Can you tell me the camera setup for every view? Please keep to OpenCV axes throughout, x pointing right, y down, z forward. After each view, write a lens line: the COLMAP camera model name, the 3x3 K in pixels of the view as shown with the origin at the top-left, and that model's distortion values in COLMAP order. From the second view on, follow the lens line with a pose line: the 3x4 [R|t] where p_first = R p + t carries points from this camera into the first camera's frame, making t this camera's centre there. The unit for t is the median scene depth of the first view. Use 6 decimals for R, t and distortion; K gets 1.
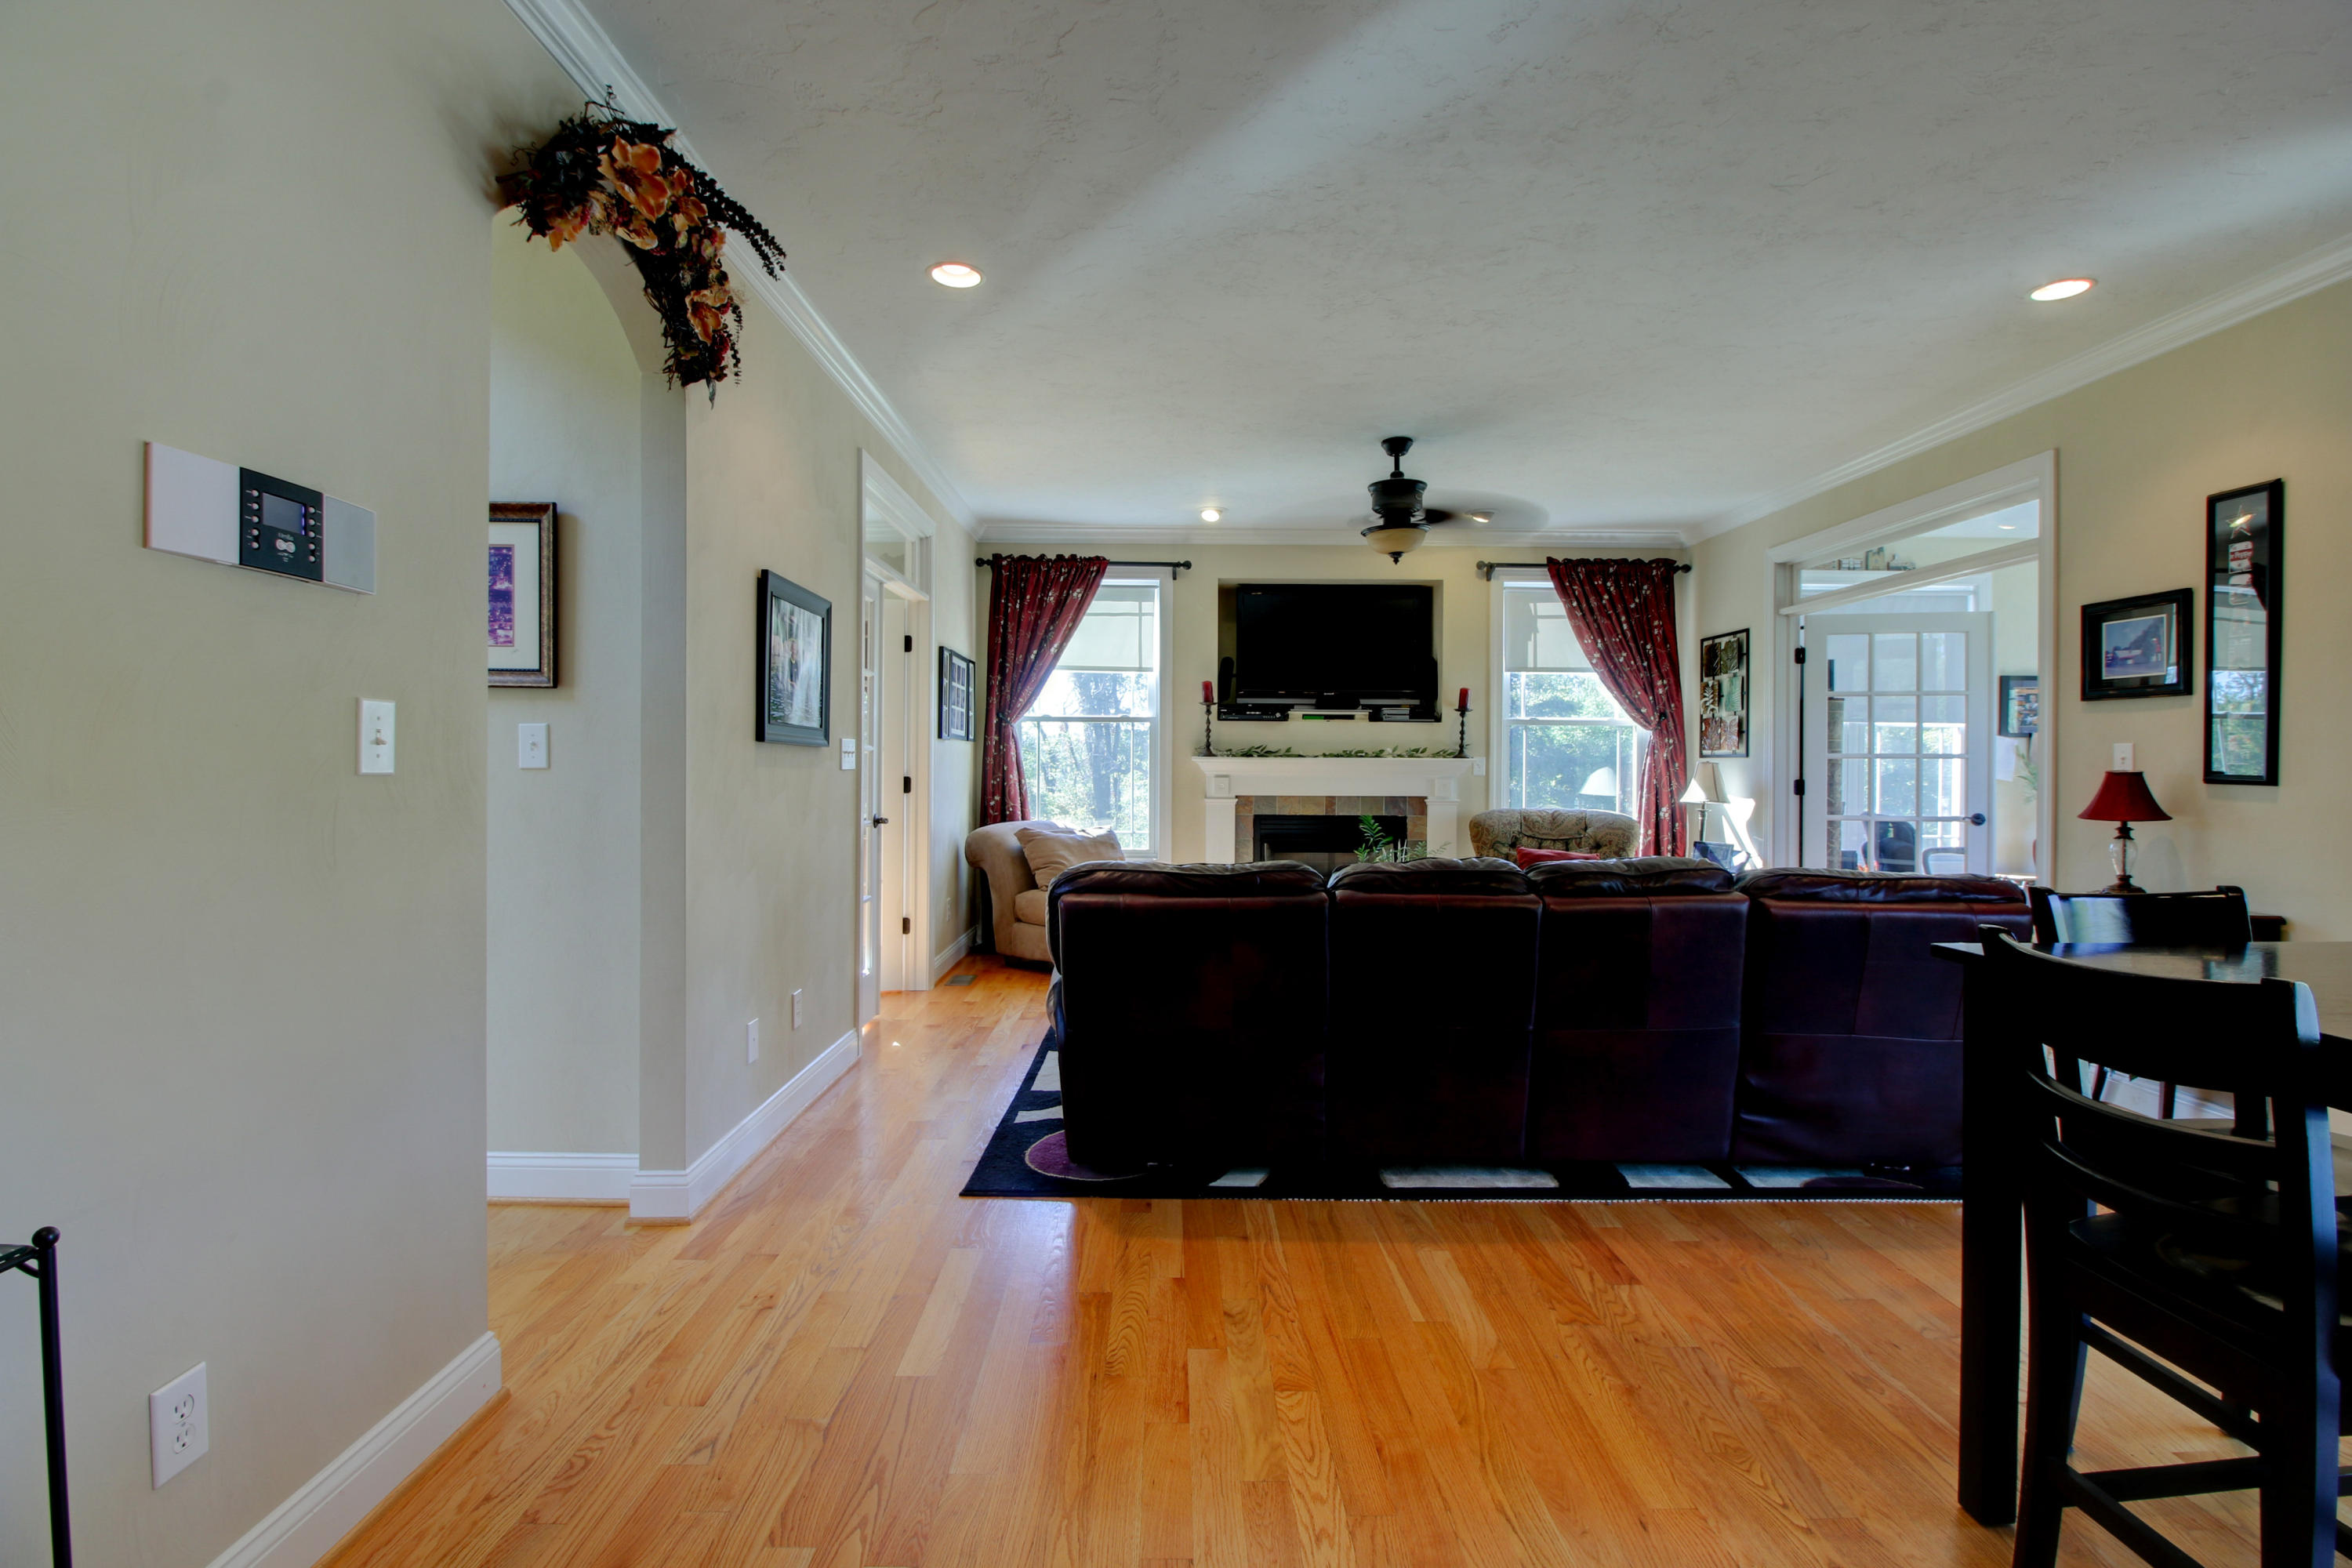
lens RADIAL K [[1087.1, 0, 1174.5], [0, 1087.1, 767.9], [0, 0, 1]] dist [-0.002661, -0.011455]
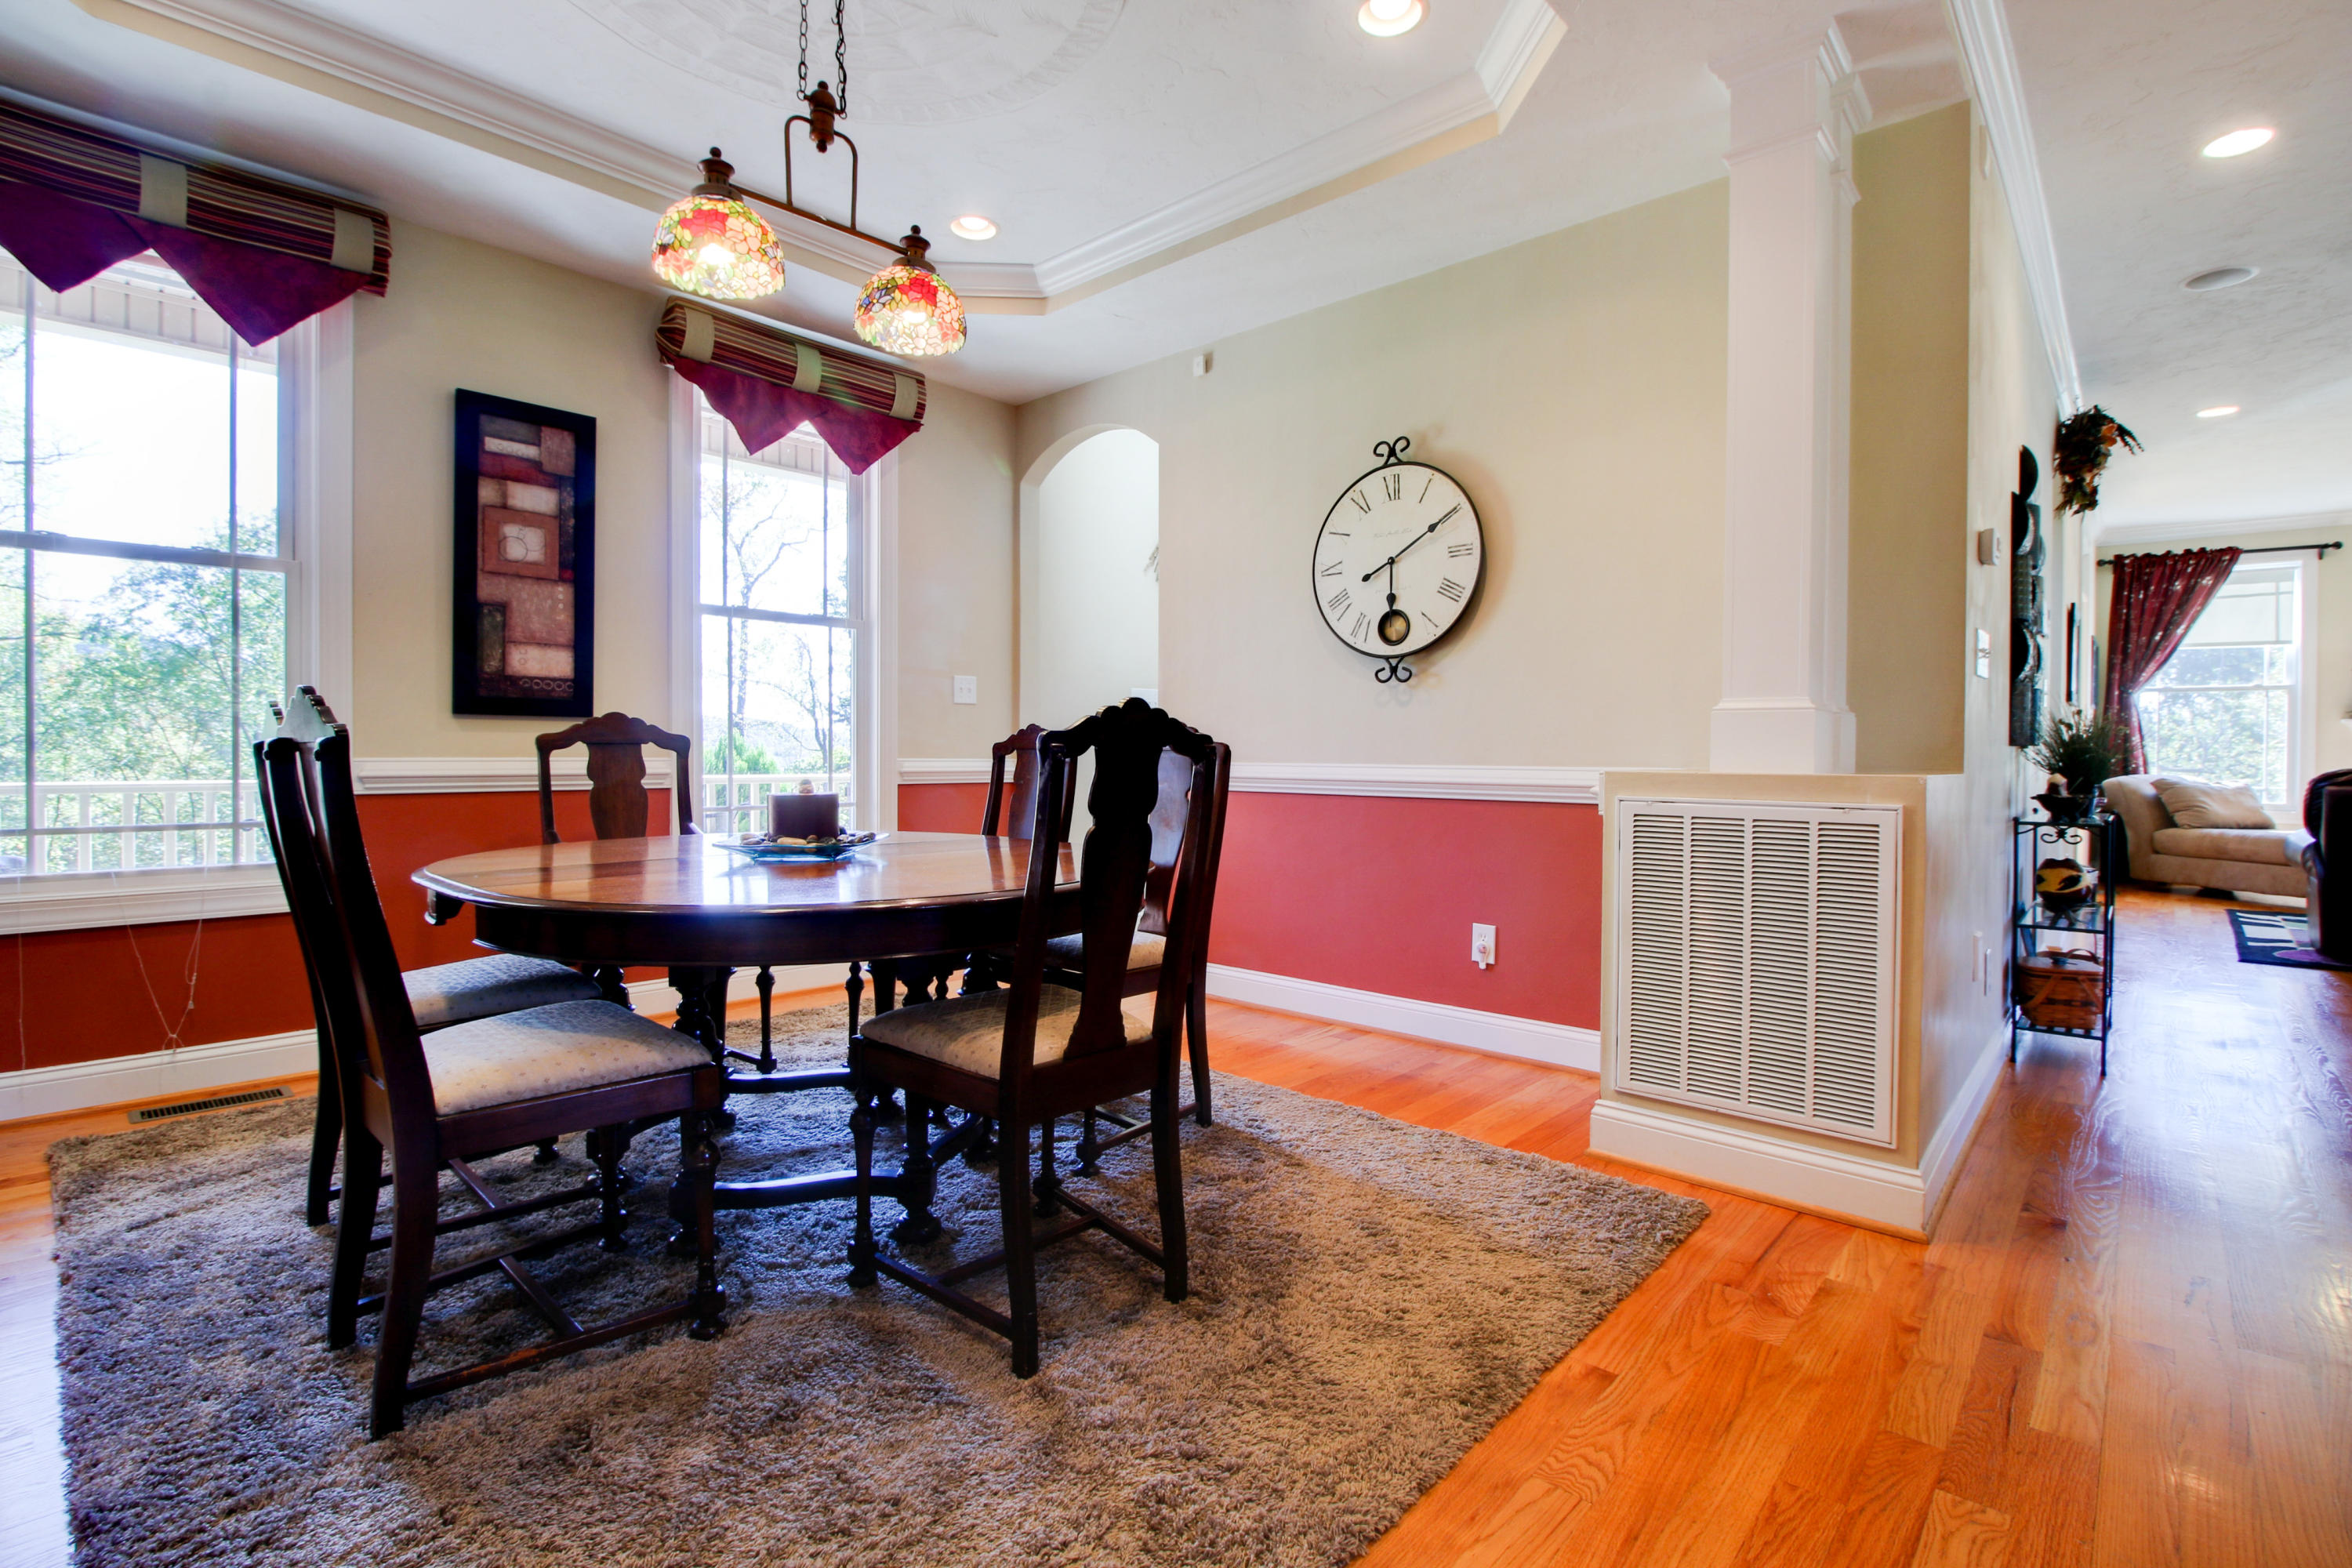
lens RADIAL K [[1087.1, 0, 1182.1], [0, 1087.1, 773.0], [0, 0, 1]] dist [-0.002661, -0.011455]
pose [[0.740859, 0.010260, -0.671583, -0.178053], [-0.003504, 0.999929, 0.011412, 0.049477], [0.671652, -0.006101, 0.740842, -0.814179]]
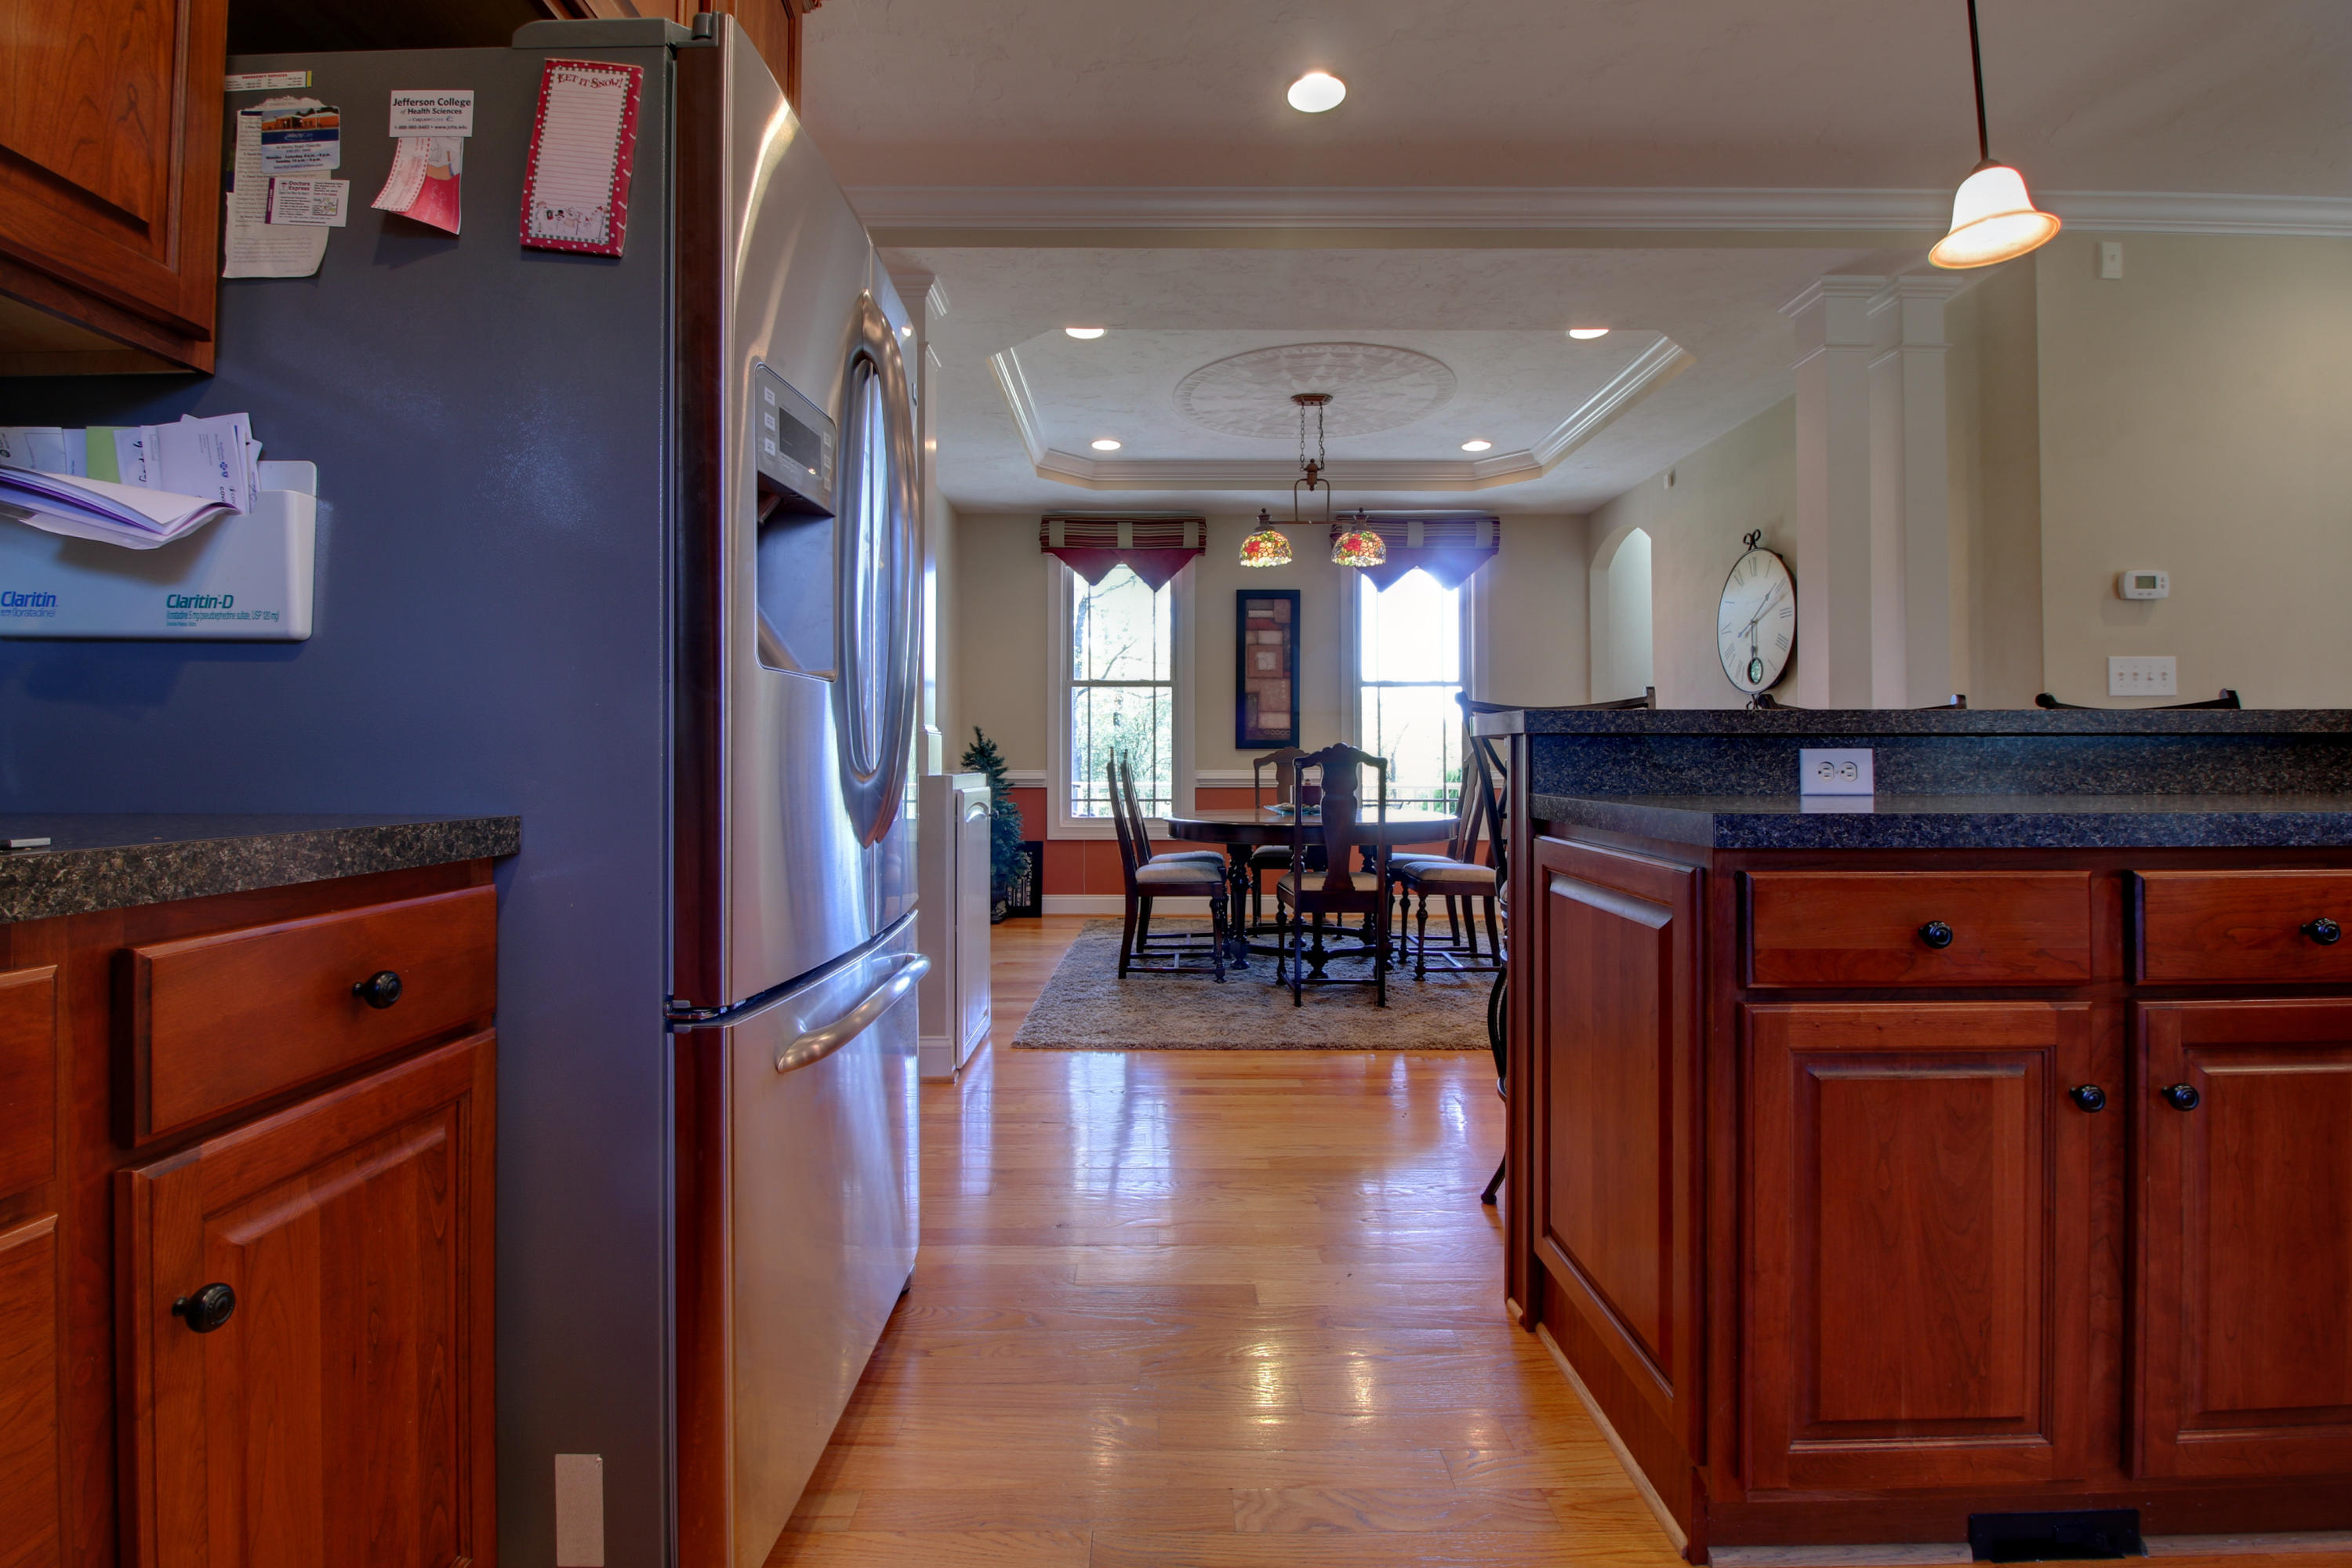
lens RADIAL K [[1087.1, 0, 1167.3], [0, 1087.1, 757.0], [0, 0, 1]] dist [-0.002661, -0.011455]
pose [[-0.004526, -0.014425, -0.999886, 0.406119], [-0.003435, 0.999890, -0.014410, 0.052348], [0.999984, 0.003370, -0.004575, -0.699802]]
